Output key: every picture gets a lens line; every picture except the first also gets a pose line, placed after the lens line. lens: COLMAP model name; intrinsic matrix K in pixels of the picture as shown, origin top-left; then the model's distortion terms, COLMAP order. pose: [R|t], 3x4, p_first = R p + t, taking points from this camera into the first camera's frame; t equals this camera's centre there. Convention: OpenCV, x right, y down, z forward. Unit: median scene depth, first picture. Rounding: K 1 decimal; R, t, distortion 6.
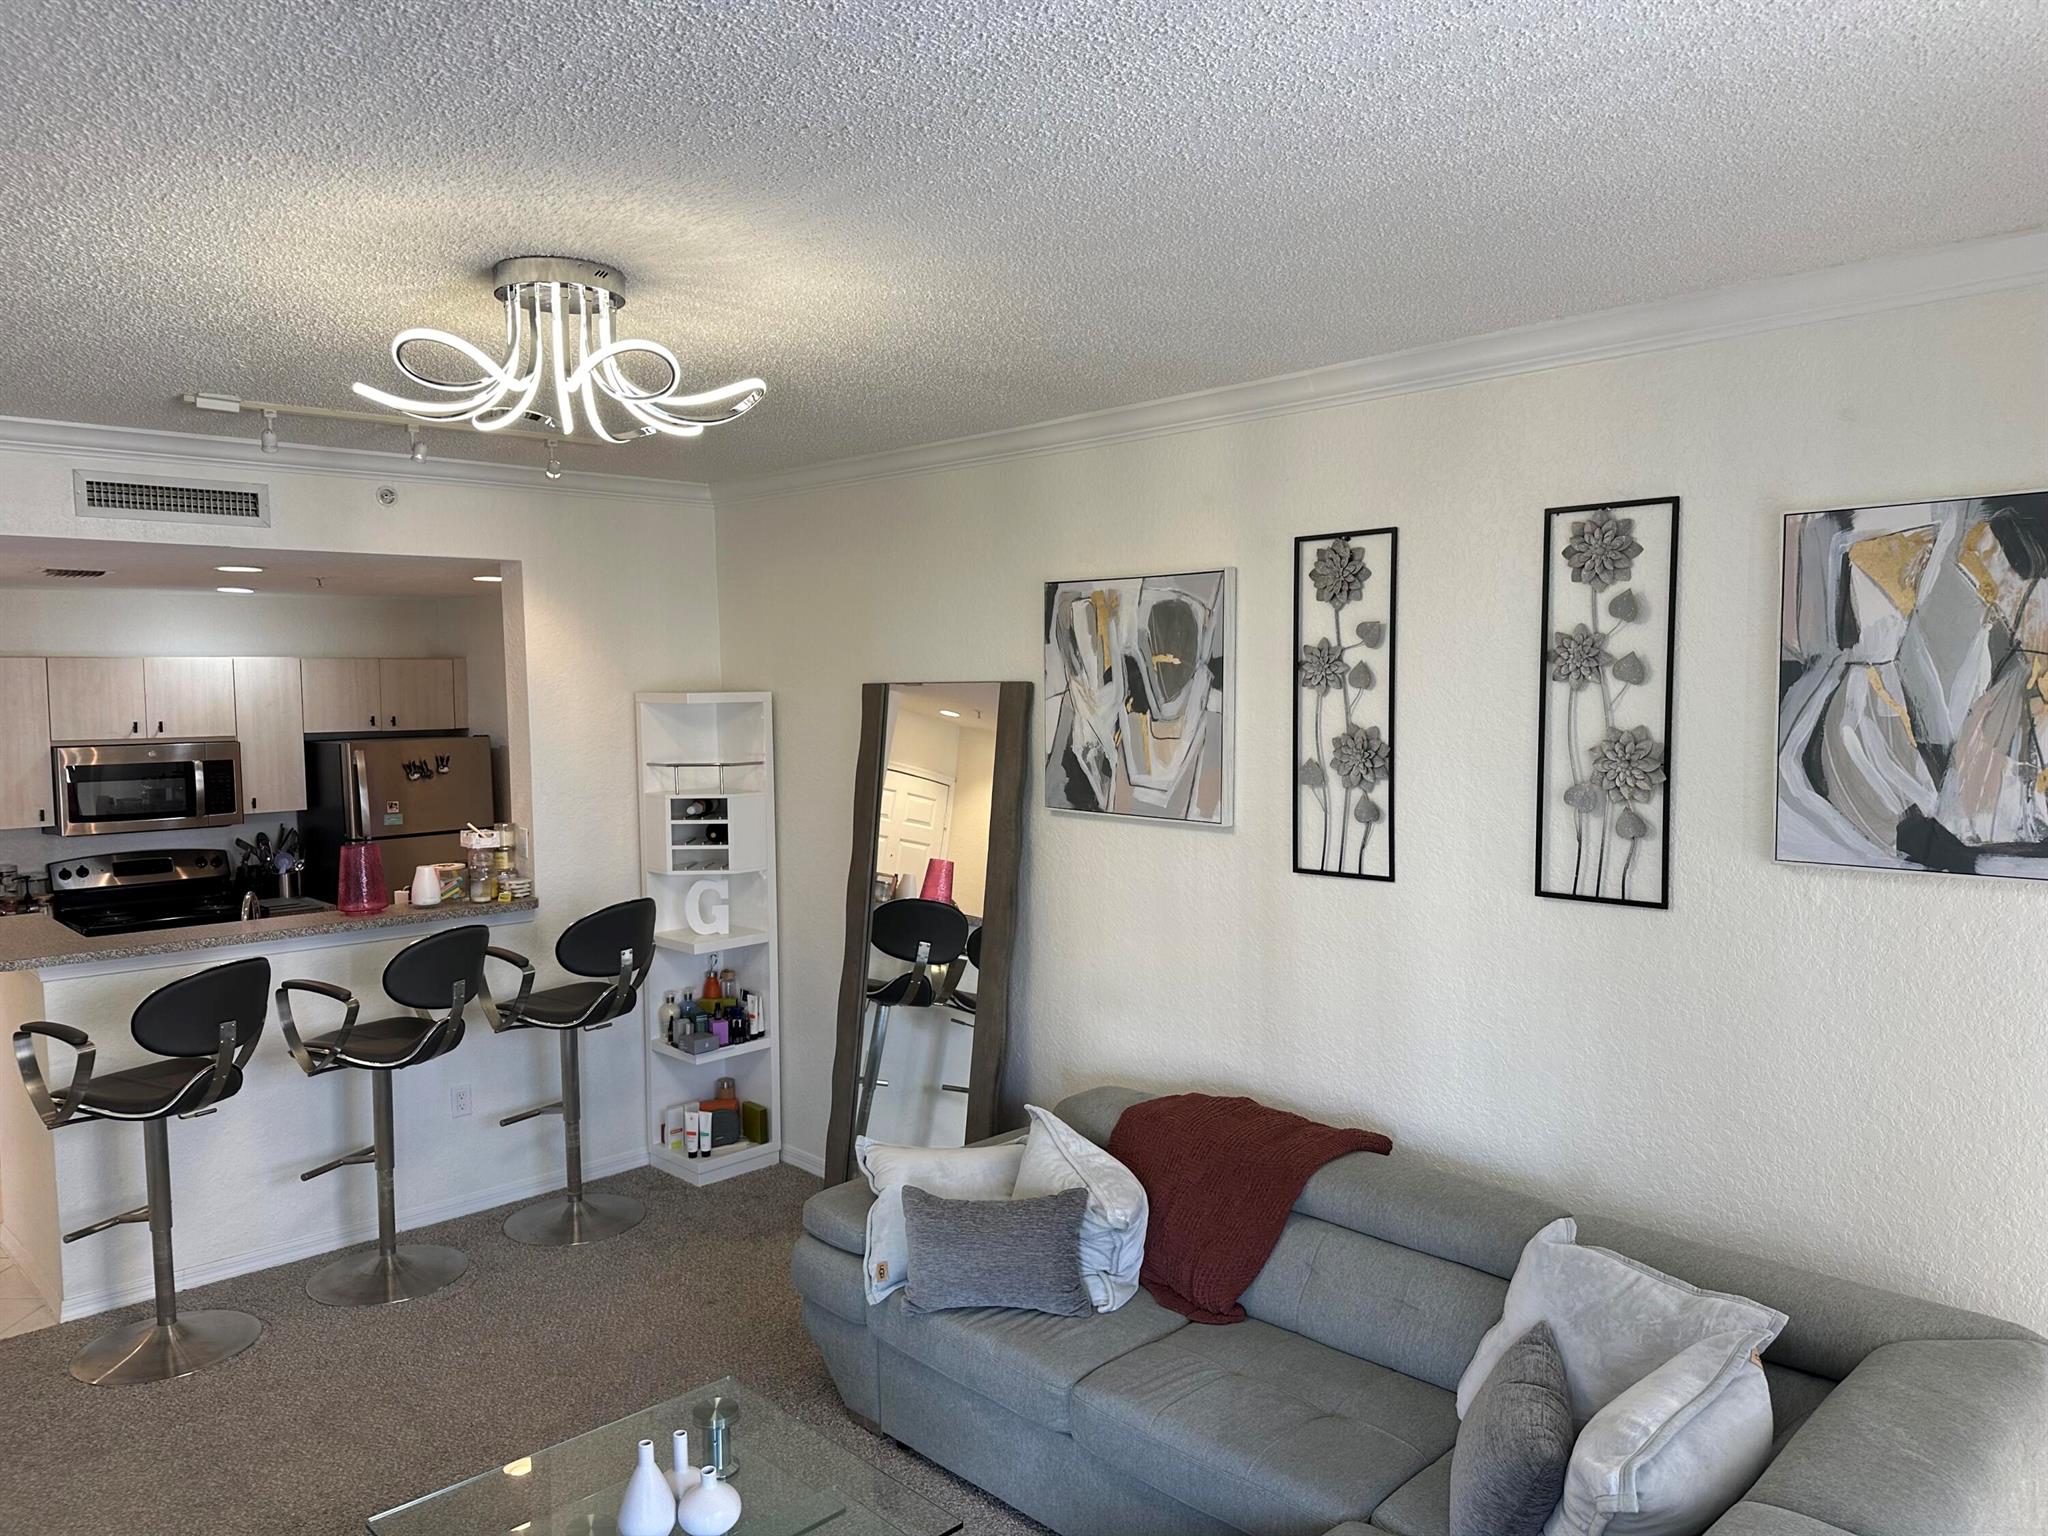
lens RADIAL K [[1413.9, 0, 1032.2], [0, 1413.9, 770.3], [0, 0, 1]] dist [0.079820, -0.113876]
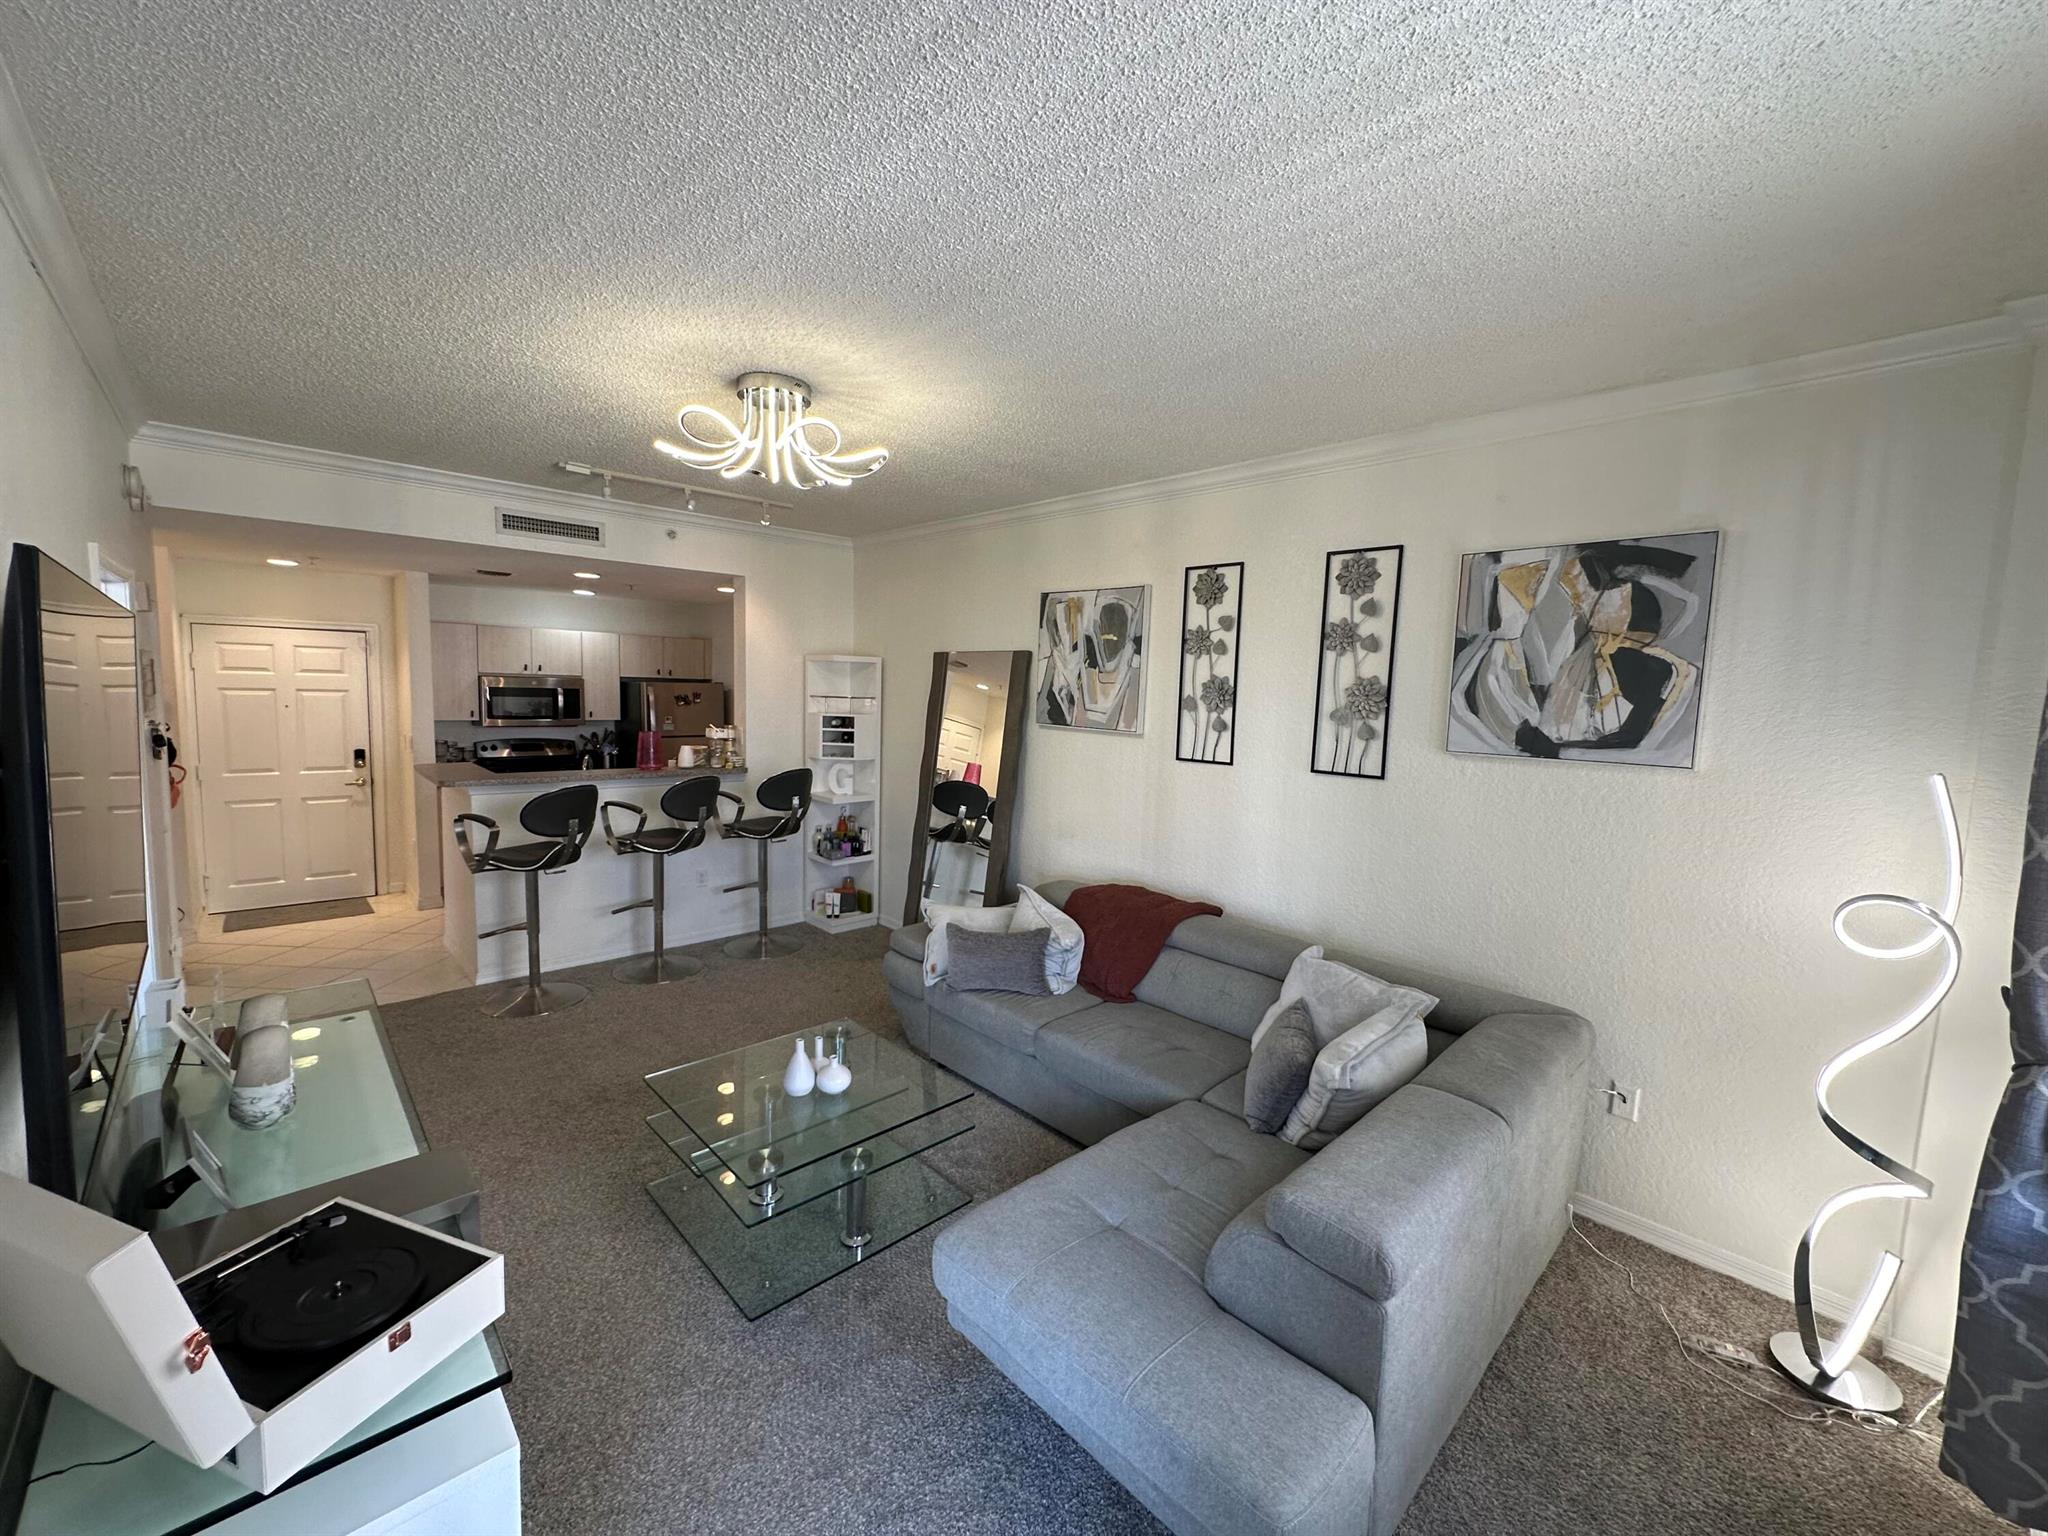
lens RADIAL K [[810.6, 0, 1023.2], [0, 810.6, 763.1], [0, 0, 1]] dist [-0.009842, -0.000161]
pose [[0.999050, 0.043383, -0.004007, -0.000209], [-0.043243, 0.998611, 0.030086, 0.051056], [0.005307, -0.029884, 0.999539, -0.002448]]
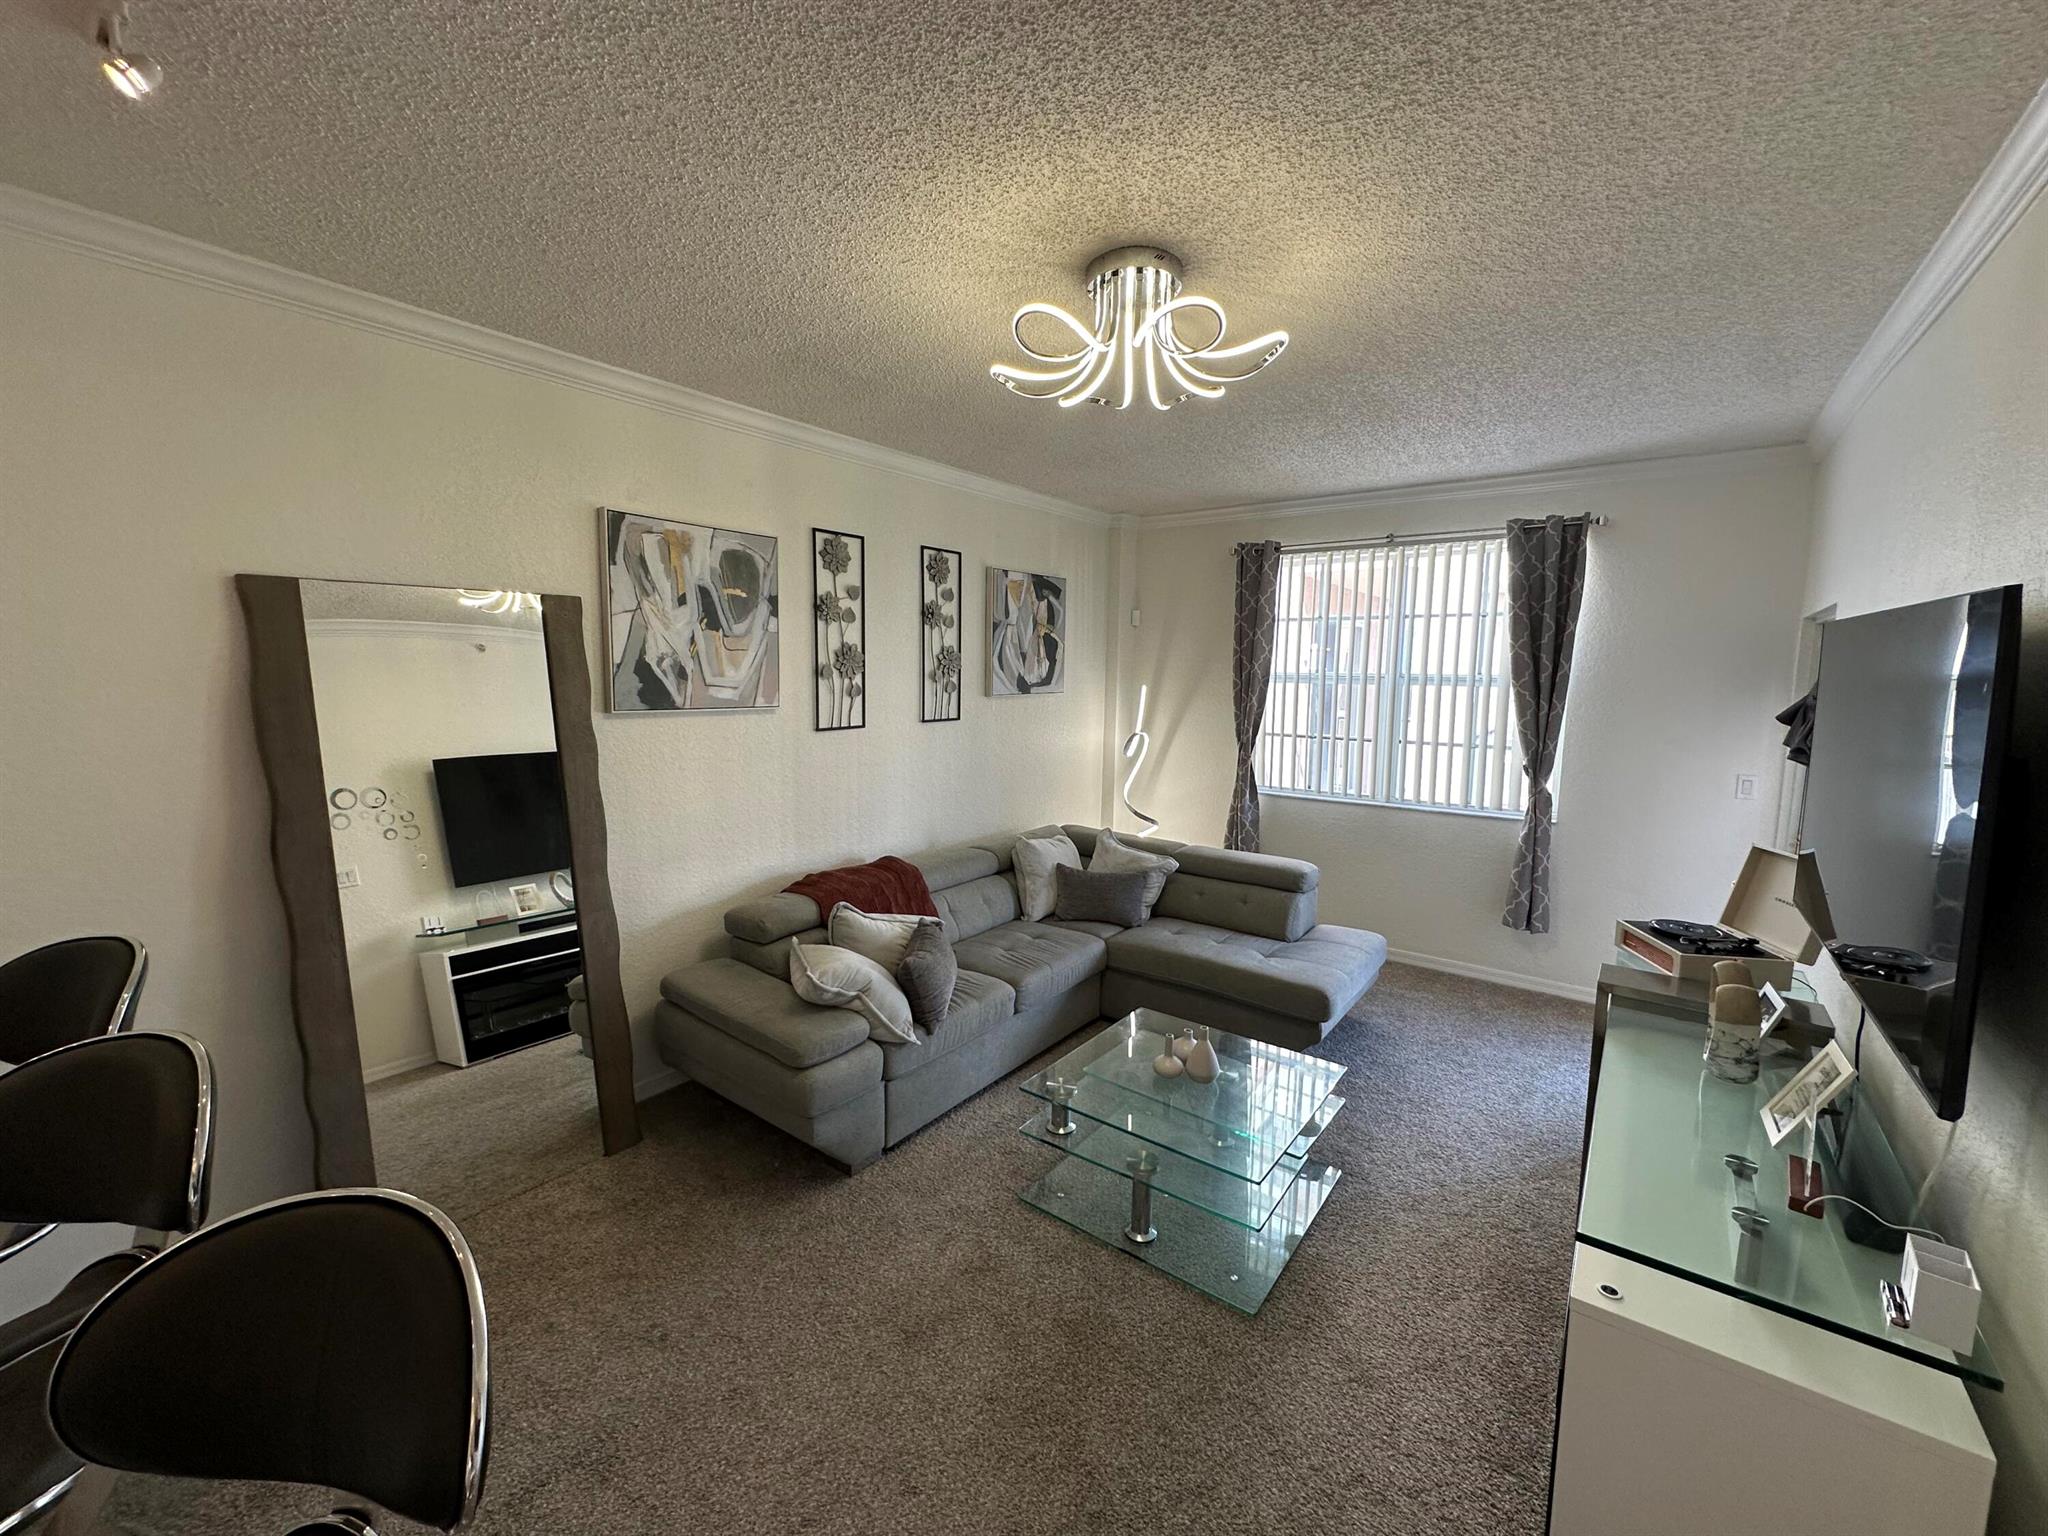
lens RADIAL K [[810.6, 0, 1023.2], [0, 810.6, 763.1], [0, 0, 1]] dist [-0.009842, -0.000161]
pose [[-0.142735, -0.103336, 0.984352, -0.750972], [0.057731, 0.991972, 0.112507, 0.014865], [-0.988076, 0.072887, -0.135623, 0.846329]]
